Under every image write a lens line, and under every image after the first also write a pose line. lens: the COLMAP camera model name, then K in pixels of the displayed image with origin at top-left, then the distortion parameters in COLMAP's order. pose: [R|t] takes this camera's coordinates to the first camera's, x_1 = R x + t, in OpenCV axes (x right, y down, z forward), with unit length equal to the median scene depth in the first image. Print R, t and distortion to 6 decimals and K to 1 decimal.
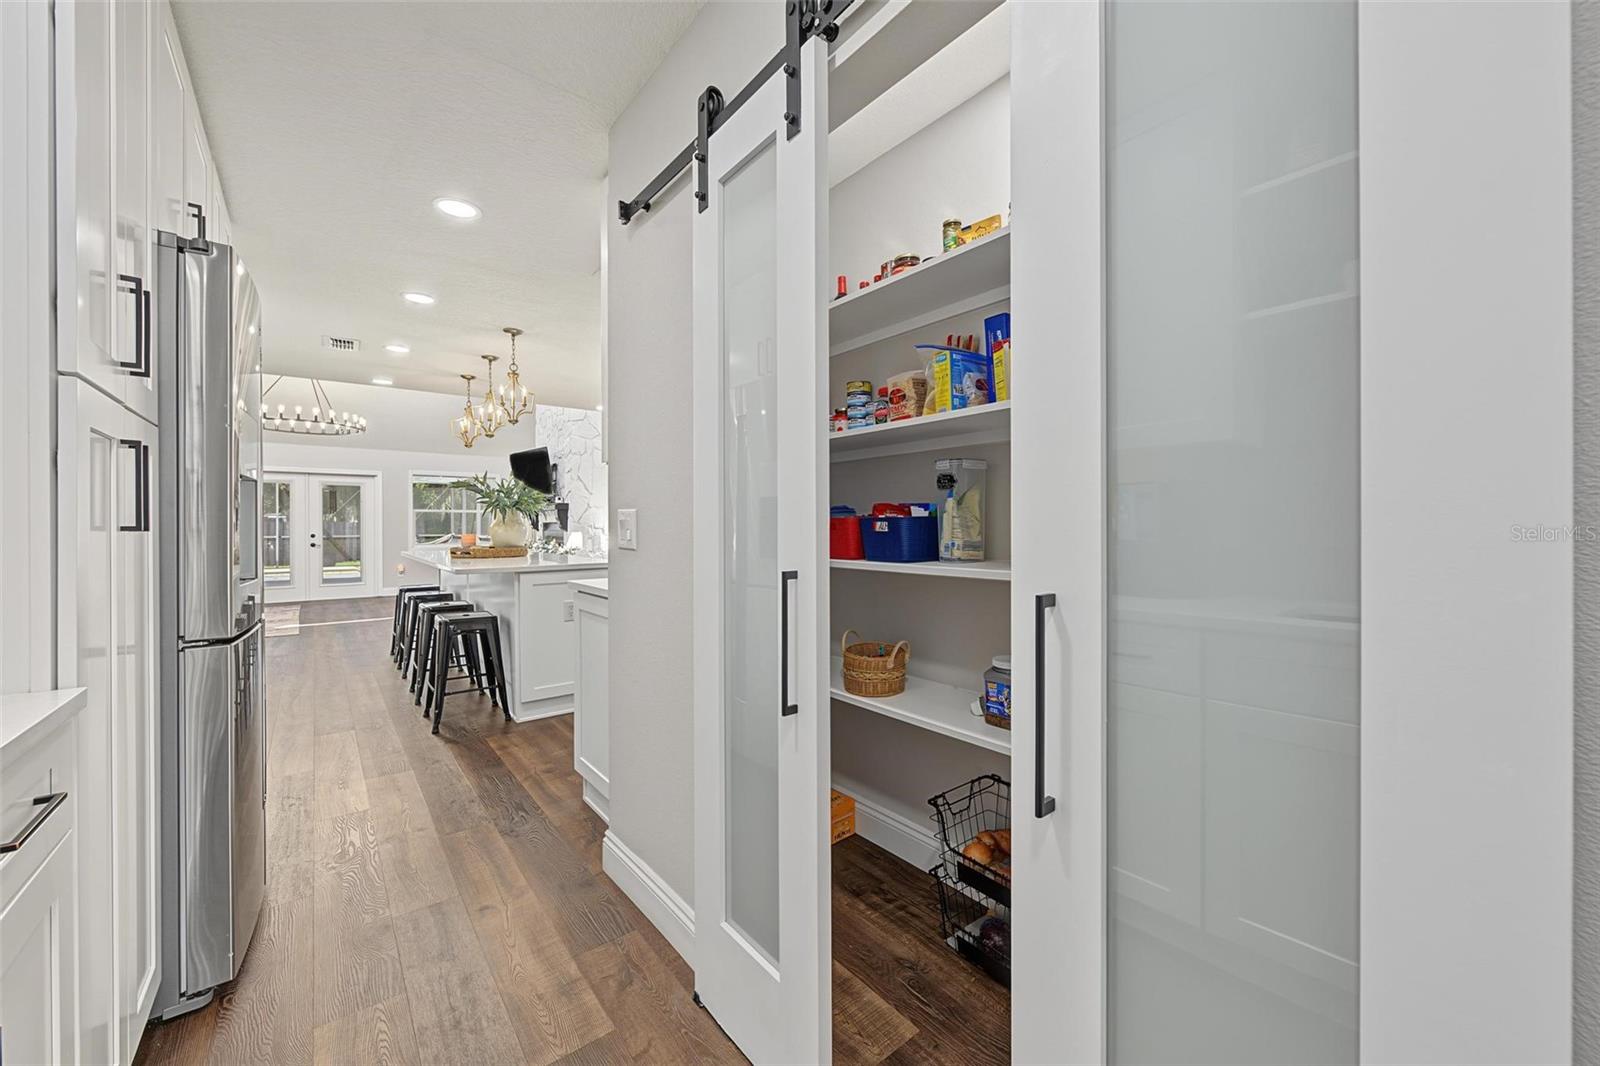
lens RADIAL K [[593.6, 0, 793.5], [0, 593.6, 536.5], [0, 0, 1]] dist [-0.001015, -0.000034]
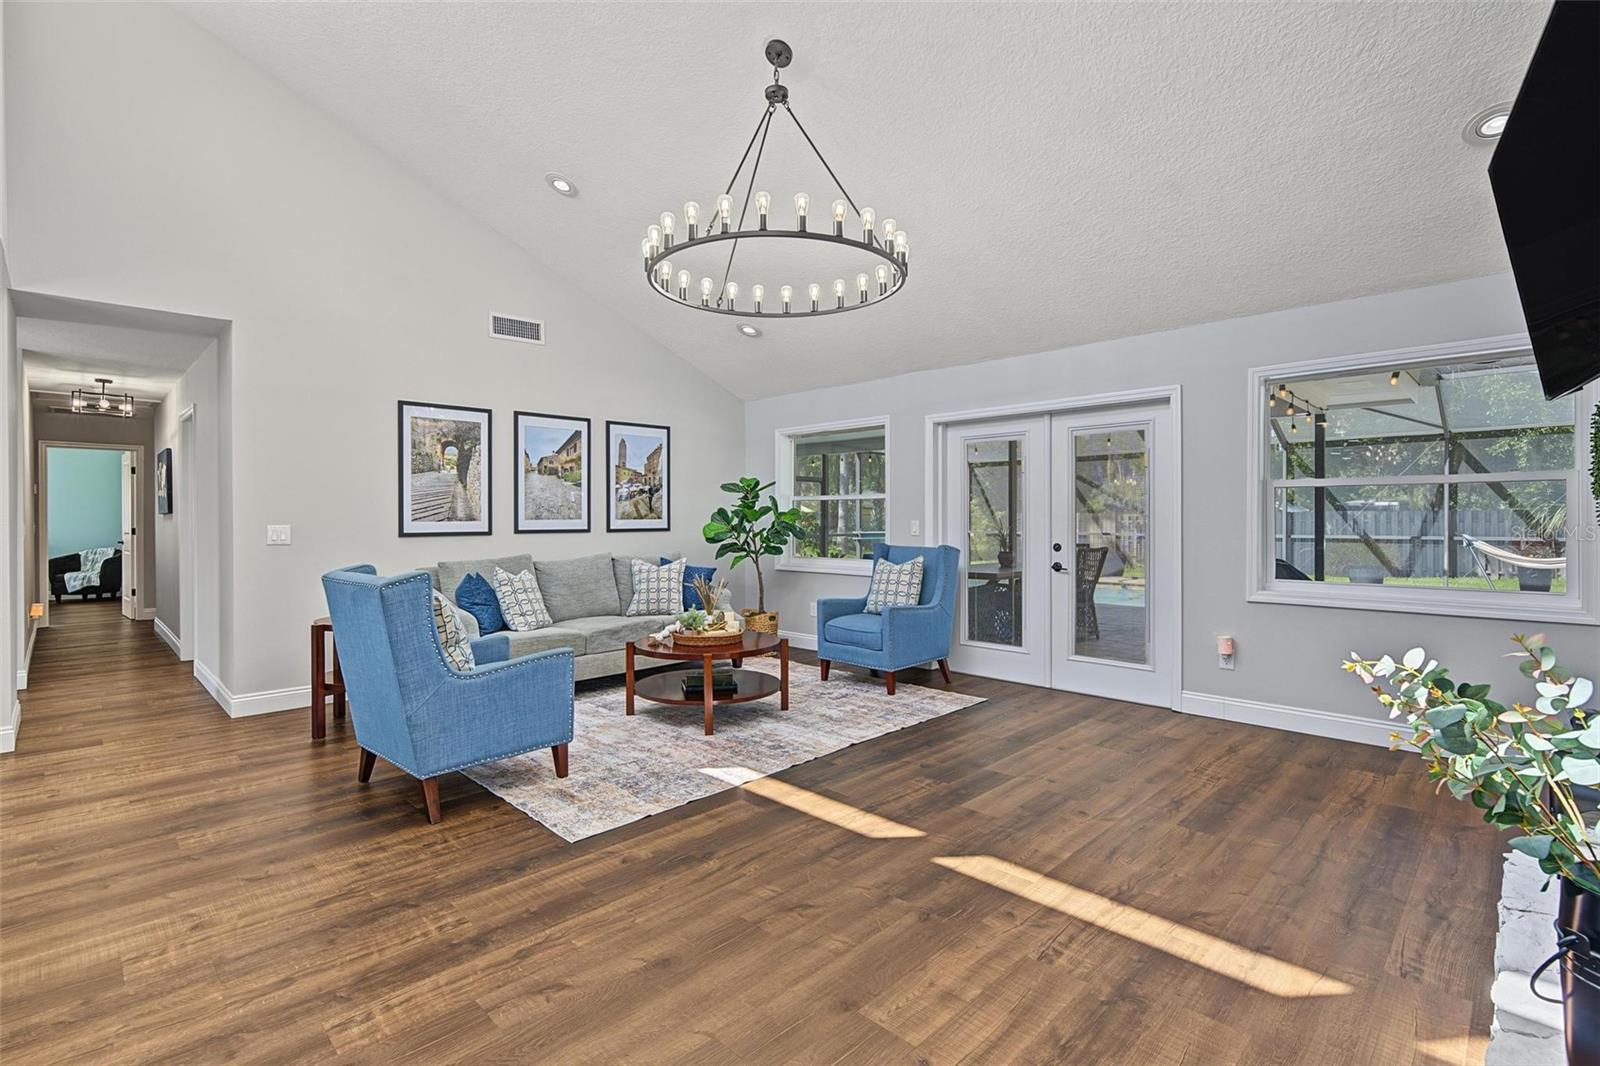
lens RADIAL K [[735.3, 0, 803.0], [0, 735.3, 528.8], [0, 0, 1]] dist [0.002962, -0.001764]
pose [[0.108761, 0.010679, -0.994011, -0.249915], [-0.006245, 0.999930, 0.010060, -0.020271], [0.994048, 0.005114, 0.108820, 0.727165]]
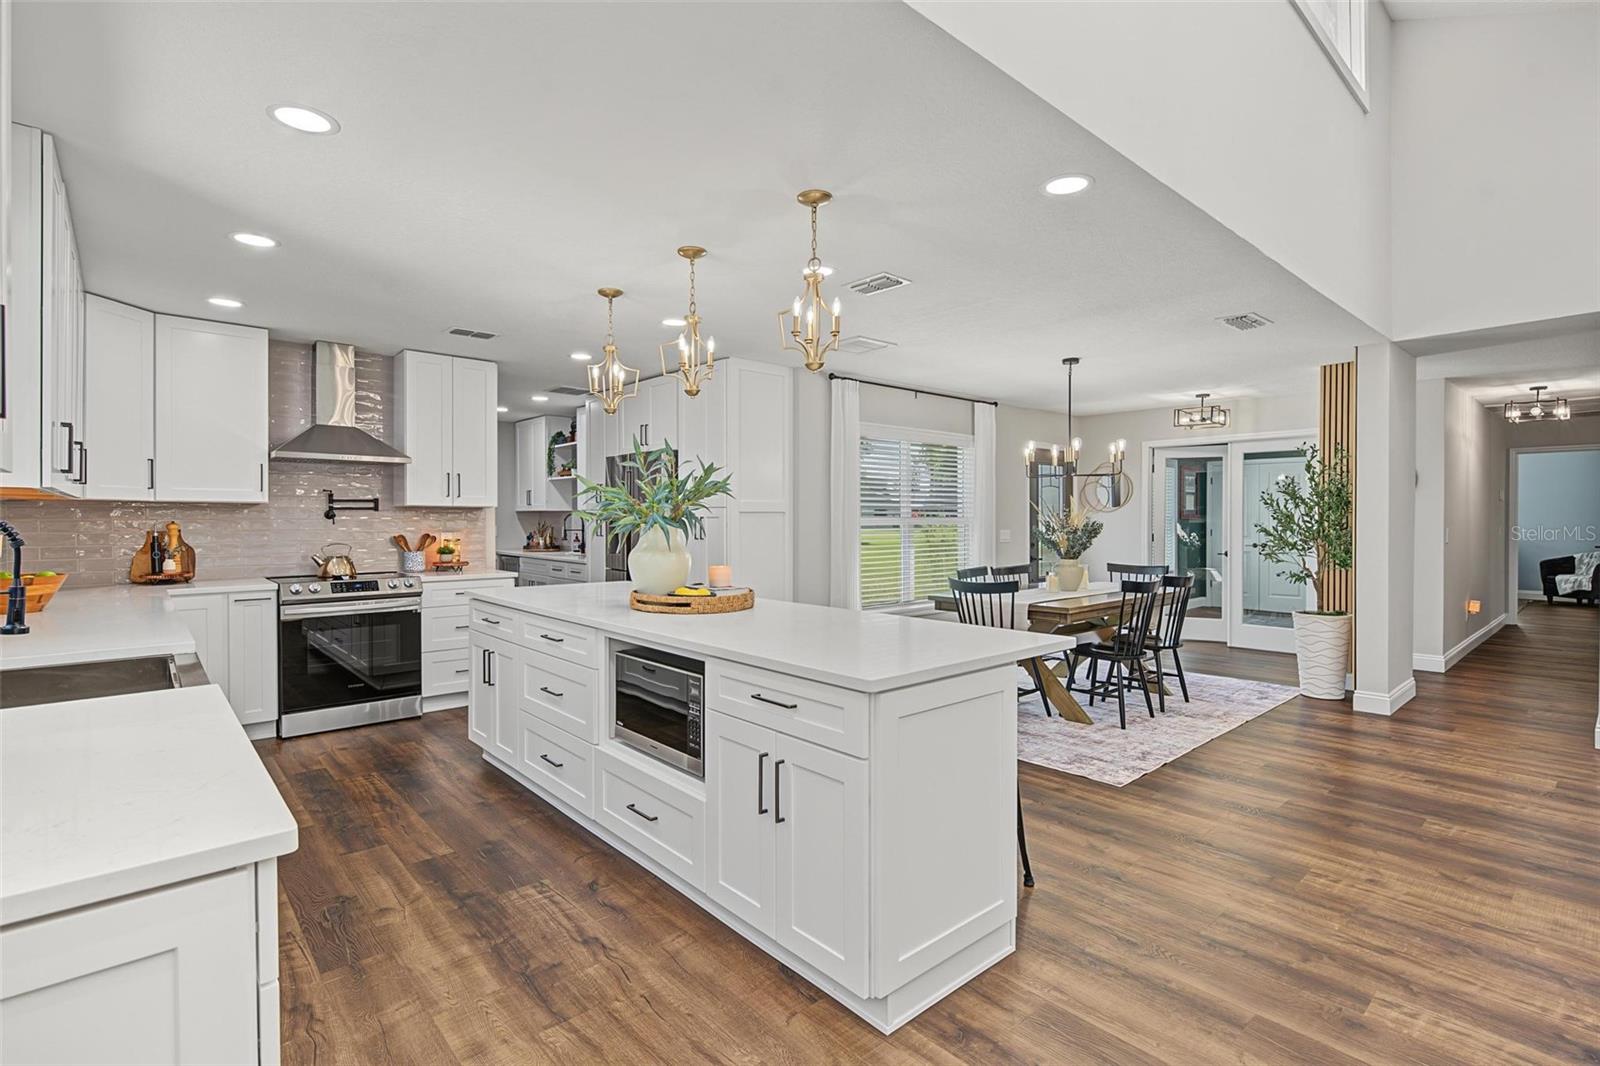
lens RADIAL K [[757.8, 0, 793.2], [0, 757.8, 518.8], [0, 0, 1]] dist [-0.000626, -0.001221]
pose [[-0.998990, -0.002836, -0.044843, -0.271050], [-0.003329, 0.999935, 0.010938, -0.029471], [0.044809, 0.011076, -0.998934, 0.837869]]
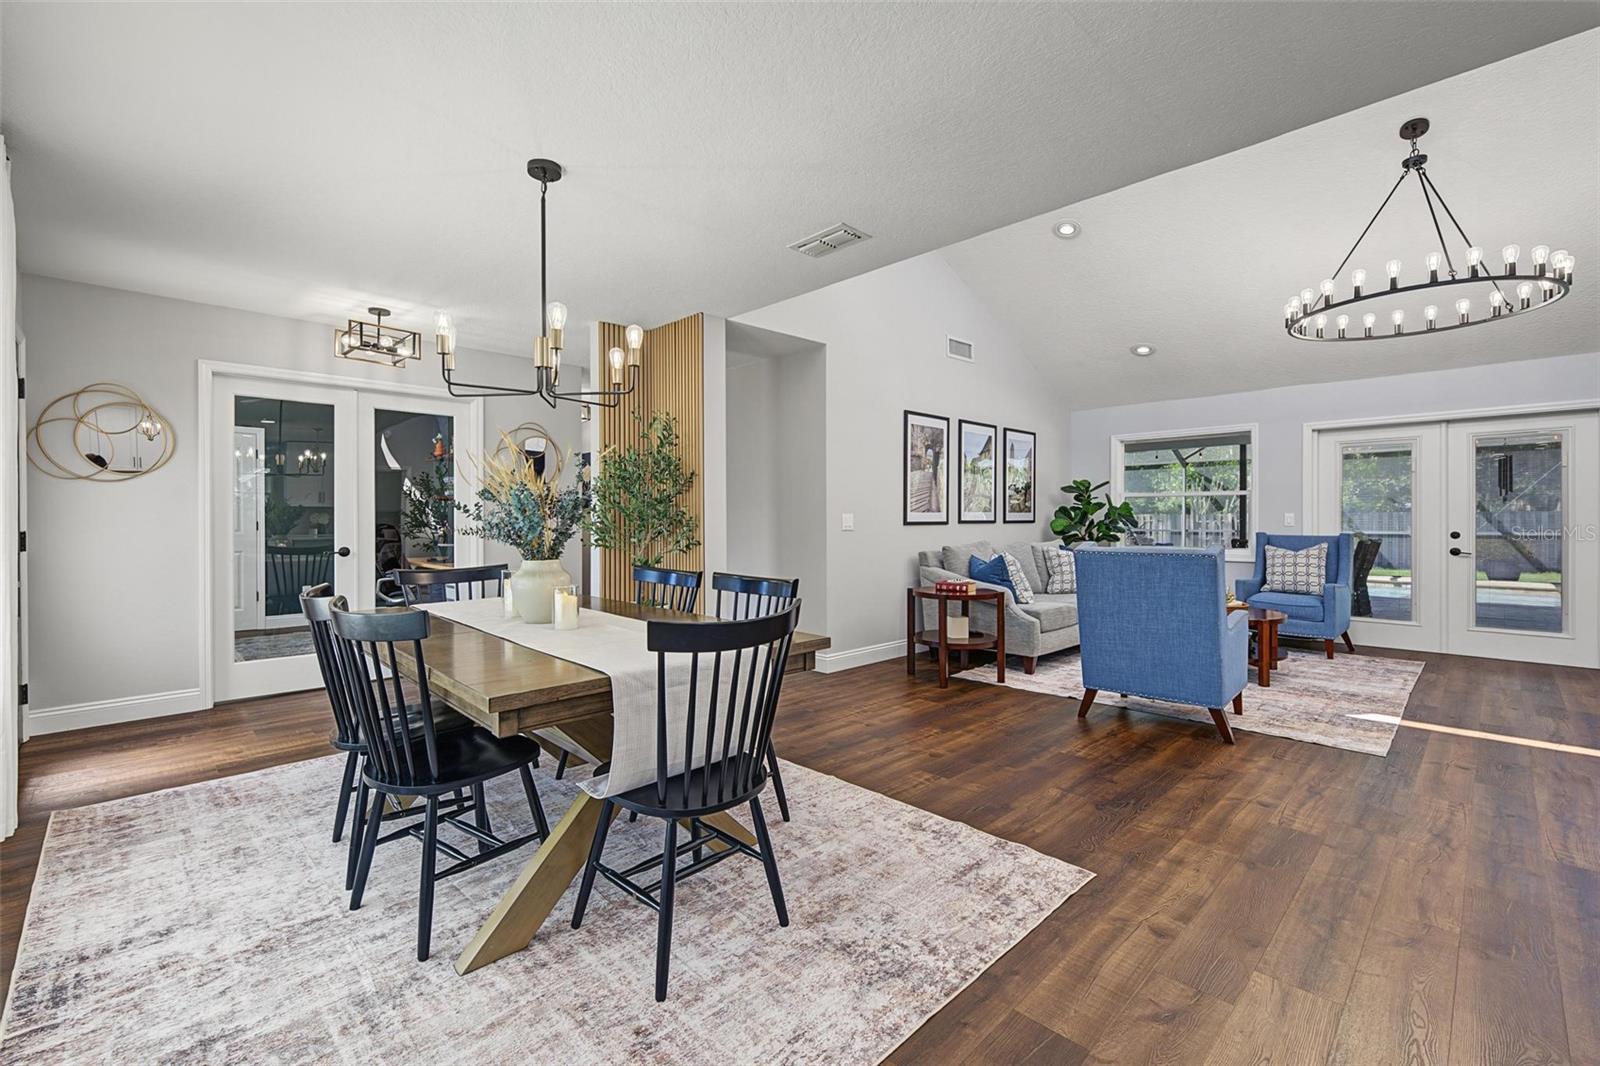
lens RADIAL K [[687.4, 0, 799.2], [0, 687.4, 524.5], [0, 0, 1]] dist [0.000771, -0.000131]
pose [[0.099366, 0.002254, -0.995048, -0.232648], [-0.007631, 0.999970, 0.001503, -0.007216], [0.995022, 0.007444, 0.099380, 0.326344]]
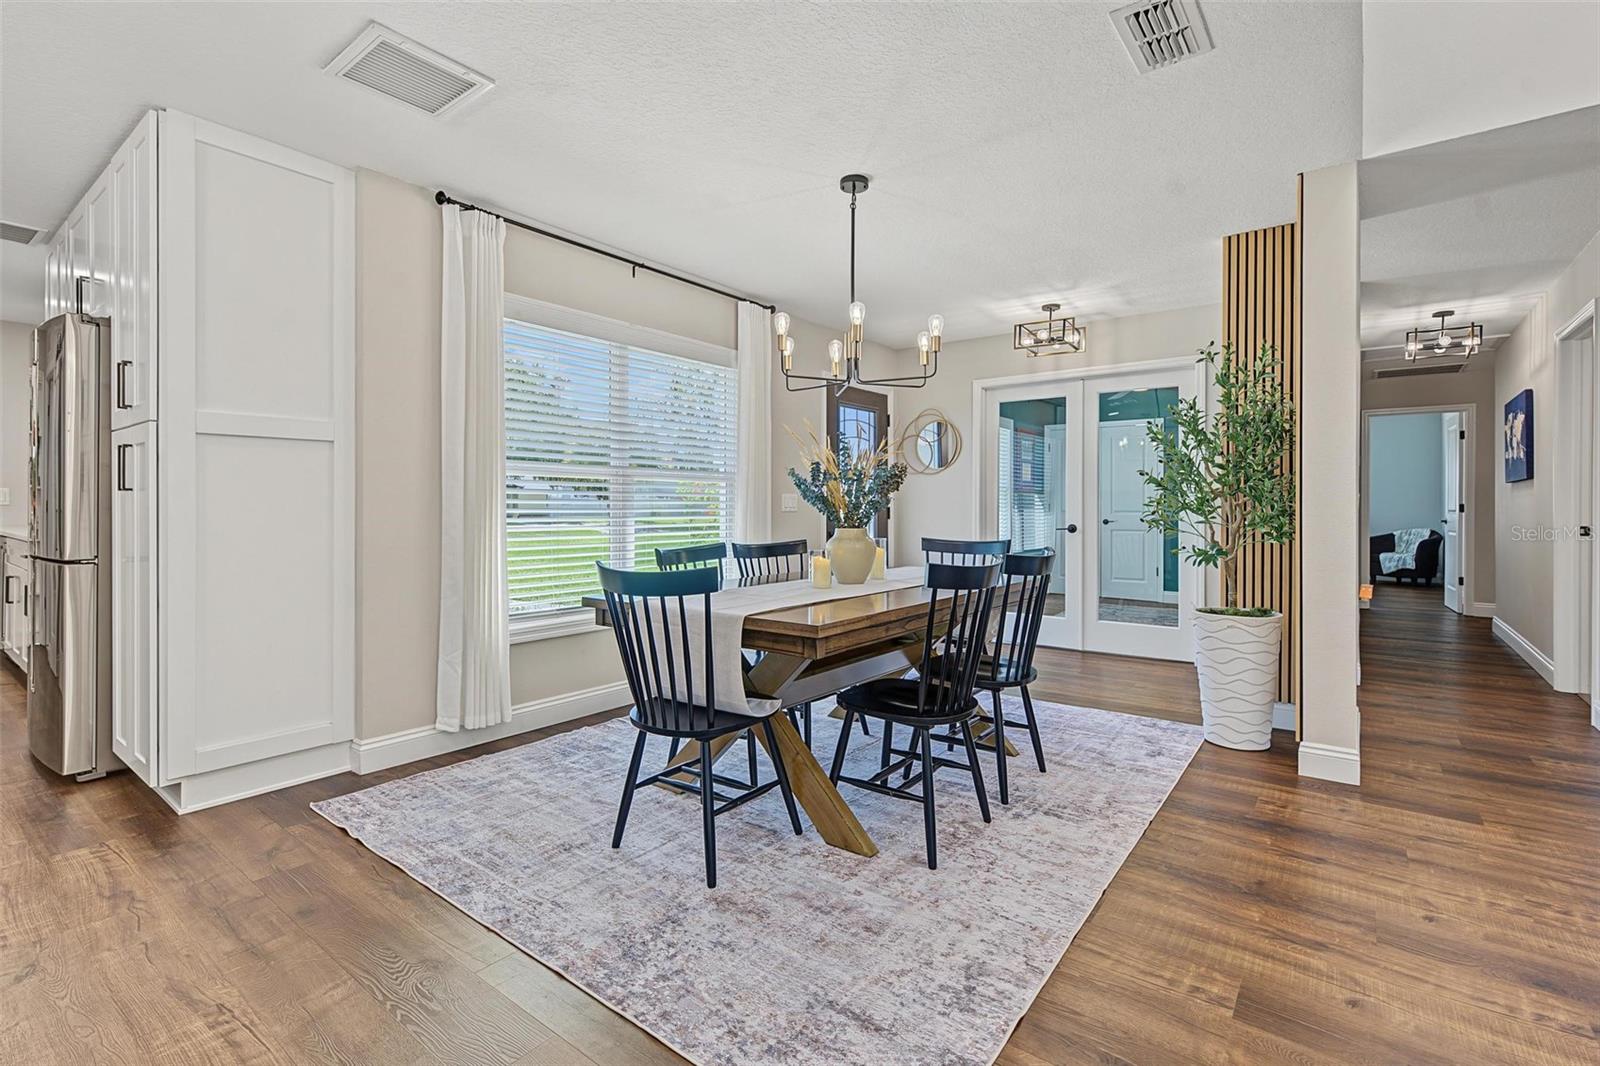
lens RADIAL K [[735.3, 0, 796.5], [0, 735.3, 498.7], [0, 0, 1]] dist [0.002962, -0.001764]
pose [[-0.972189, -0.007906, -0.234065, -0.412294], [-0.007635, 0.999969, -0.002066, -0.004389], [0.234074, -0.000222, -0.972219, 0.570263]]
